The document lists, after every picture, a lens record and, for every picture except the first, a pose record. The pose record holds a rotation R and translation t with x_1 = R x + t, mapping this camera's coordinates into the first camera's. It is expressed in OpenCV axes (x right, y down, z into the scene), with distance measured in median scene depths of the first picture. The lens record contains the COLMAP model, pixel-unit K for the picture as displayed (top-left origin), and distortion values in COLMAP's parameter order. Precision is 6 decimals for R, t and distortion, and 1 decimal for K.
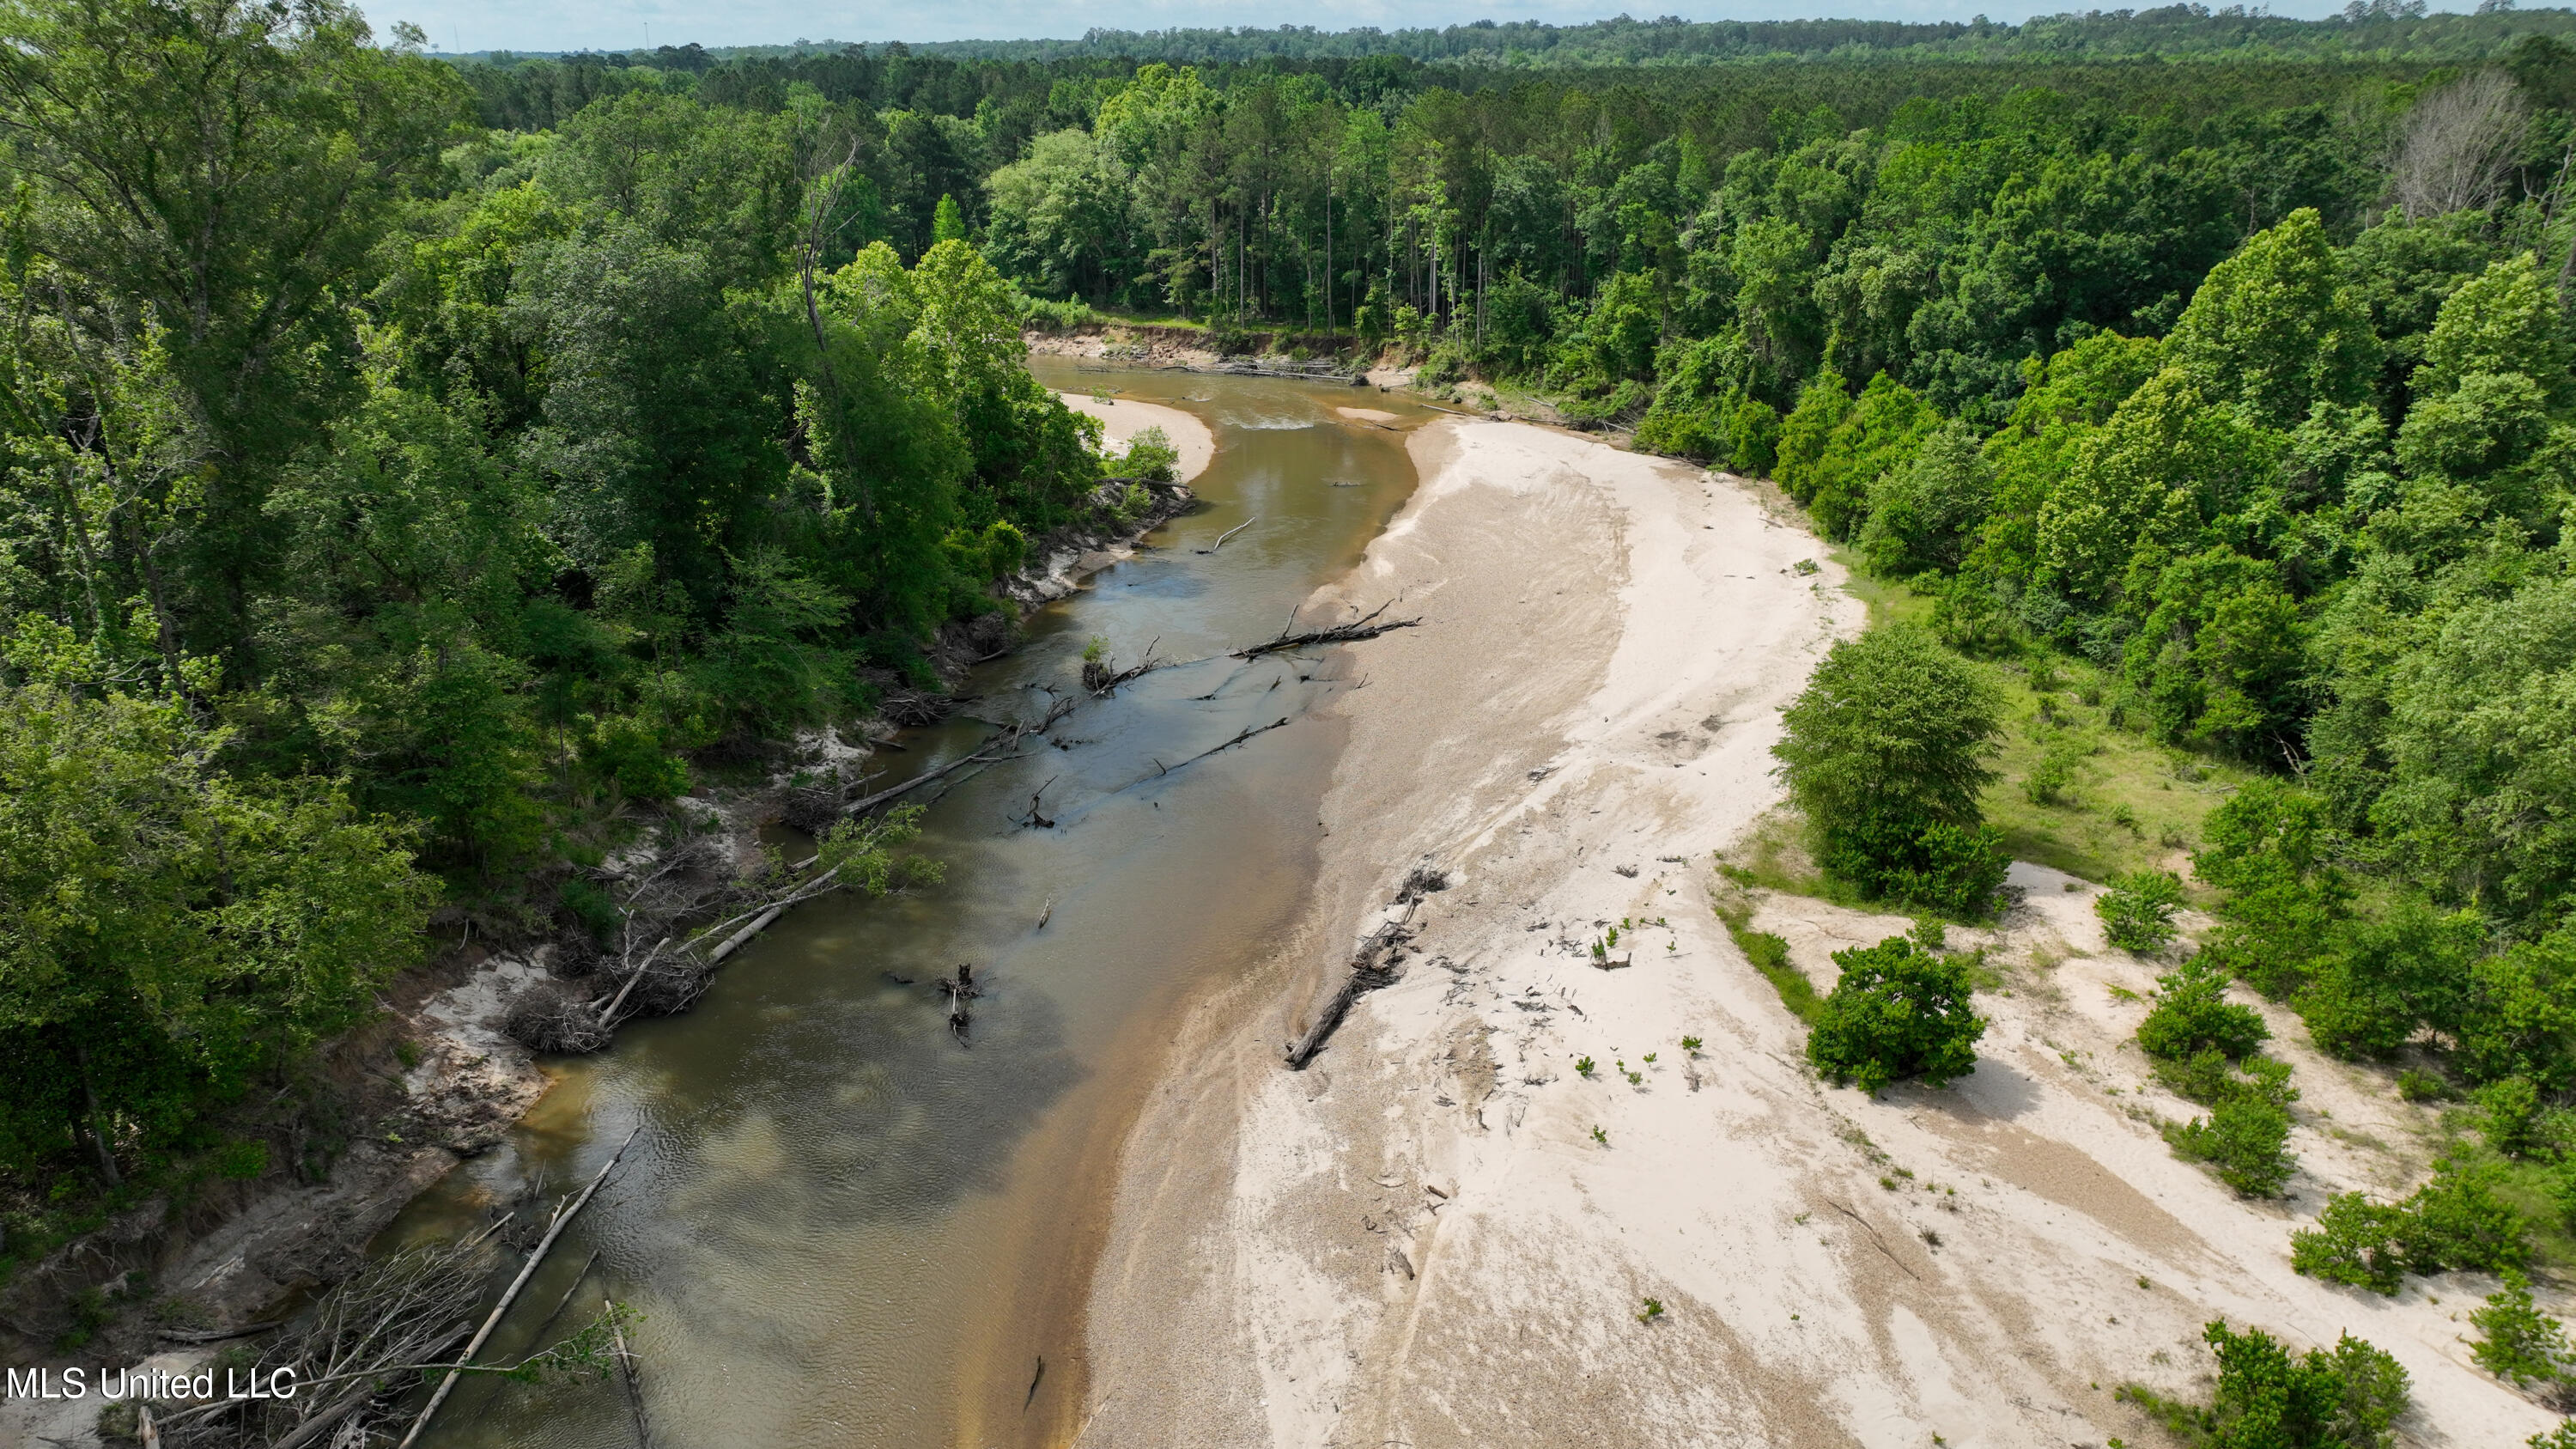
lens RADIAL K [[1894.8, 0, 1244.6], [0, 1894.8, 727.0], [0, 0, 1]] dist [0.035692, 0.001673]
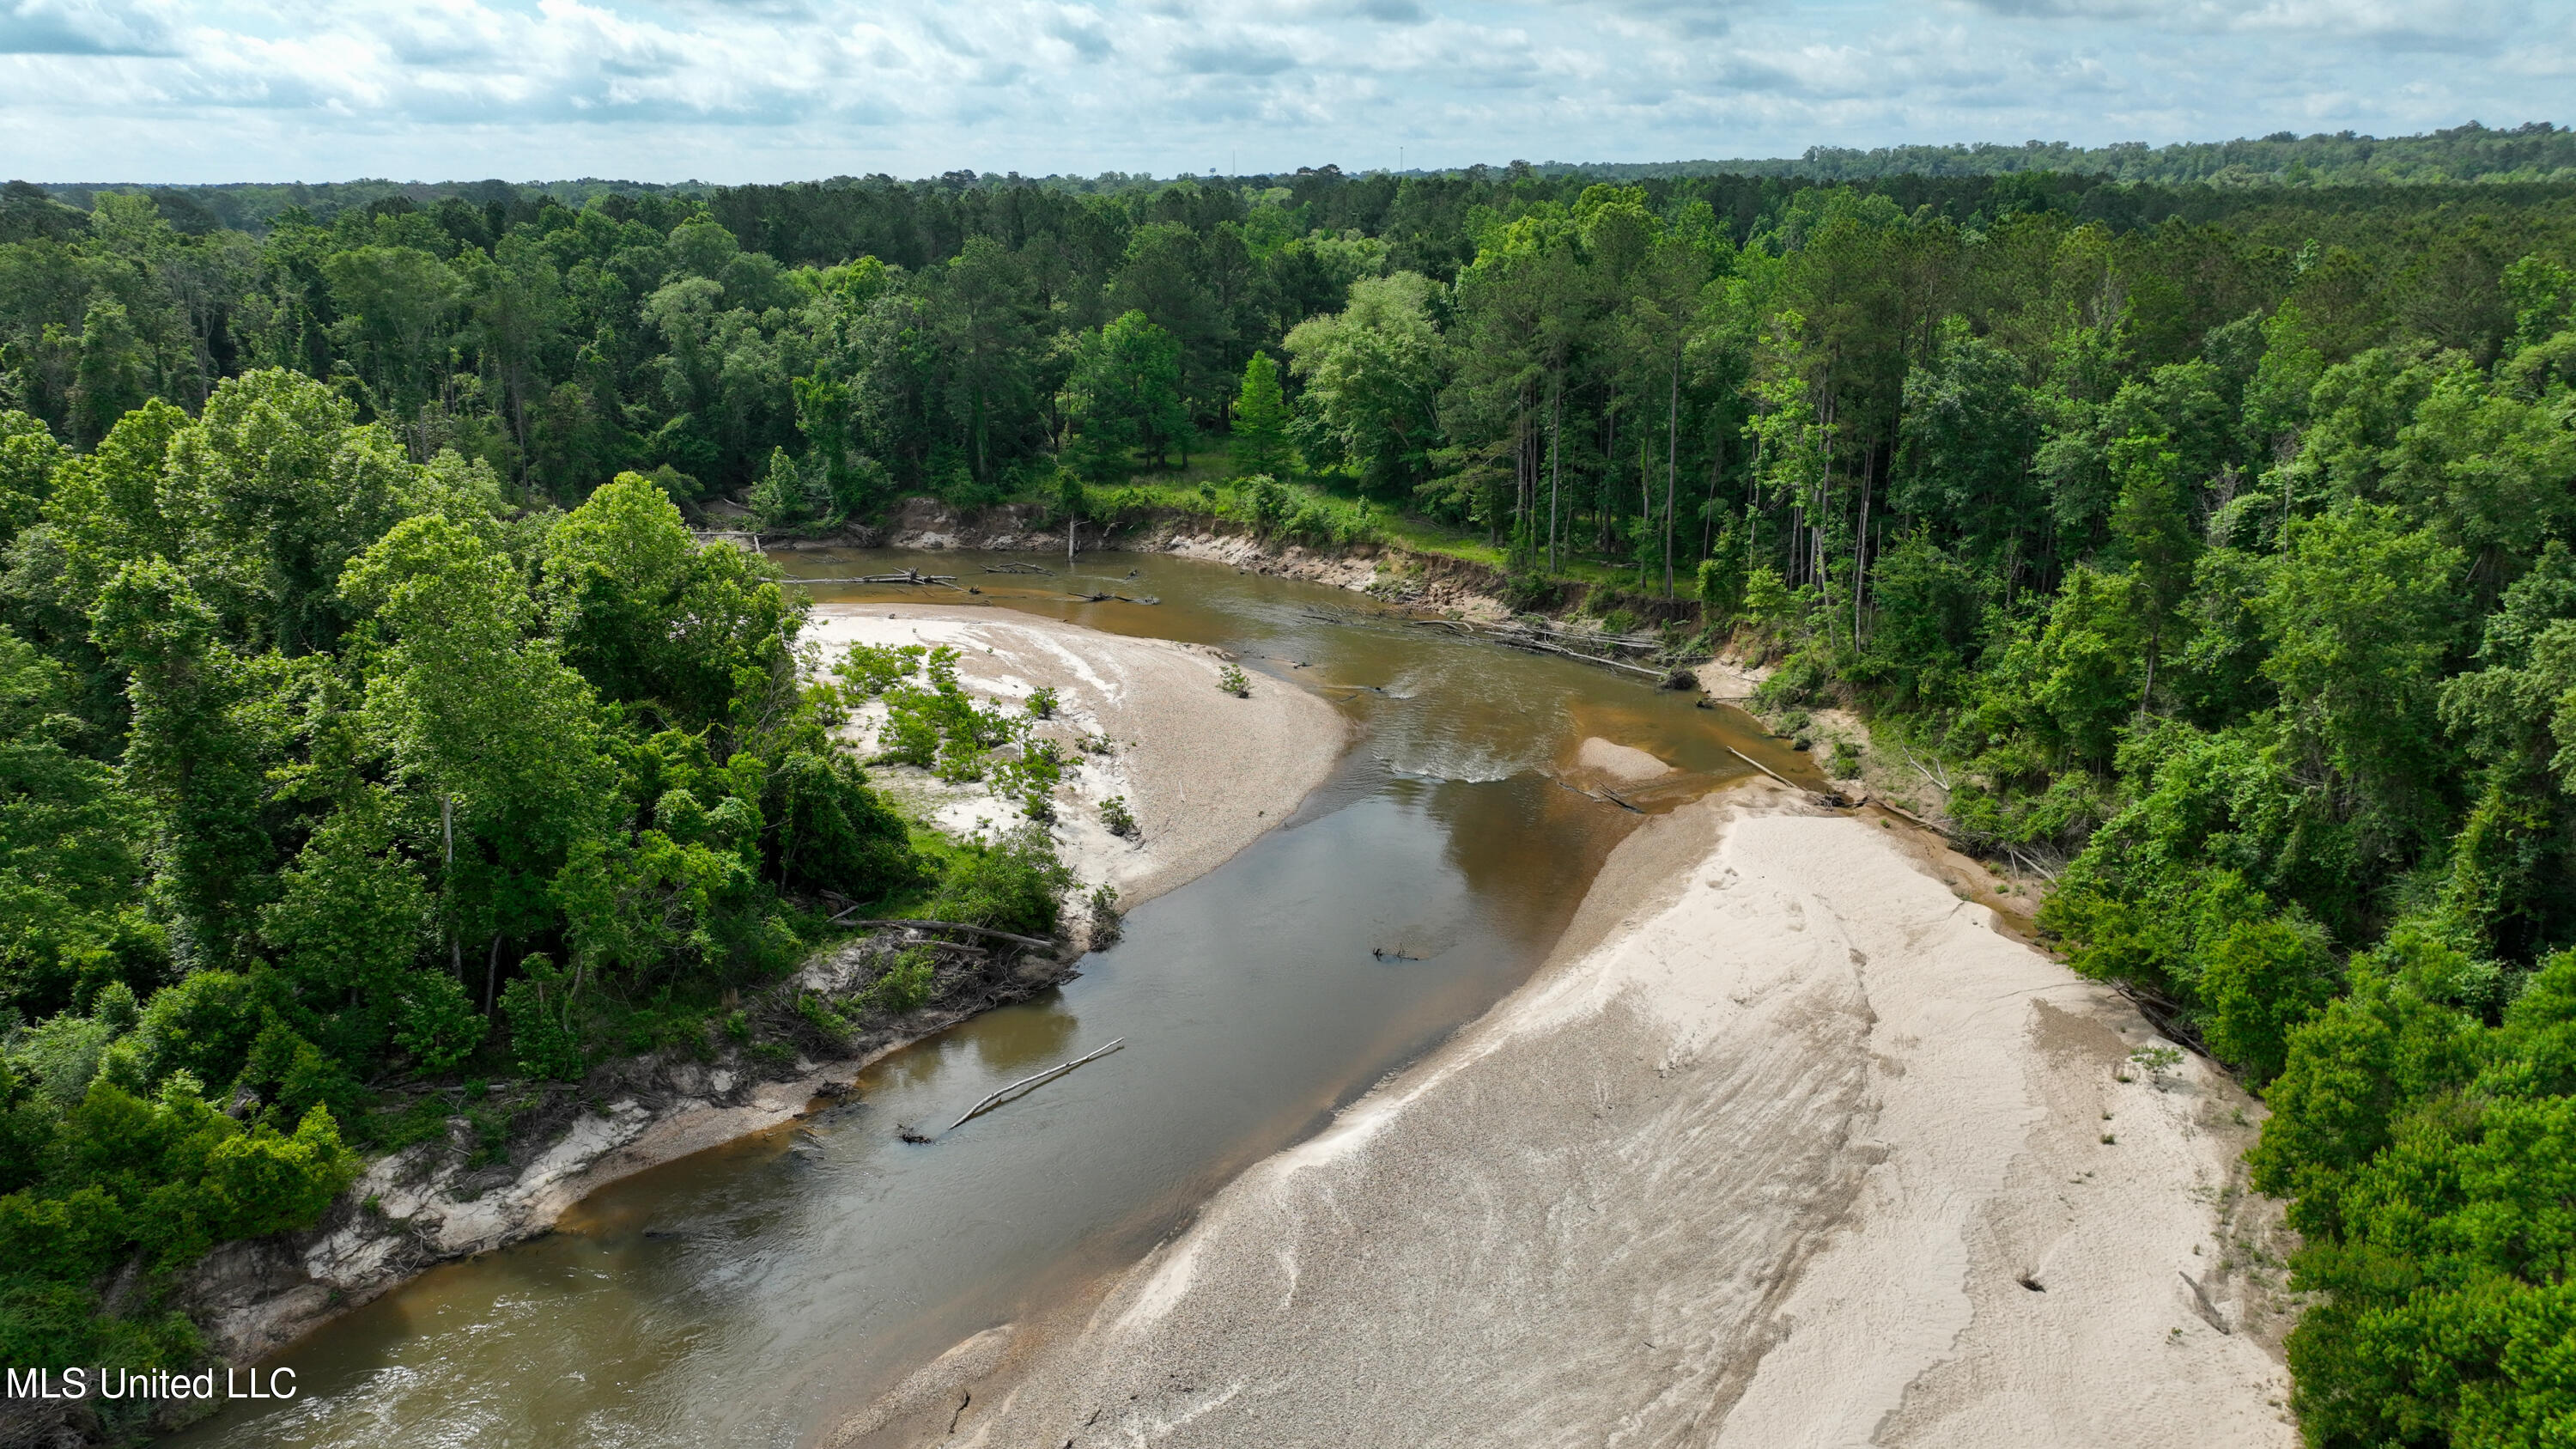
lens RADIAL K [[1894.8, 0, 1244.6], [0, 1894.8, 727.0], [0, 0, 1]] dist [0.035692, 0.001673]
pose [[0.930895, 0.103766, -0.350238, 0.159129], [-0.123682, 0.991707, -0.034917, -0.137866], [0.343710, 0.075822, 0.936010, 0.398105]]
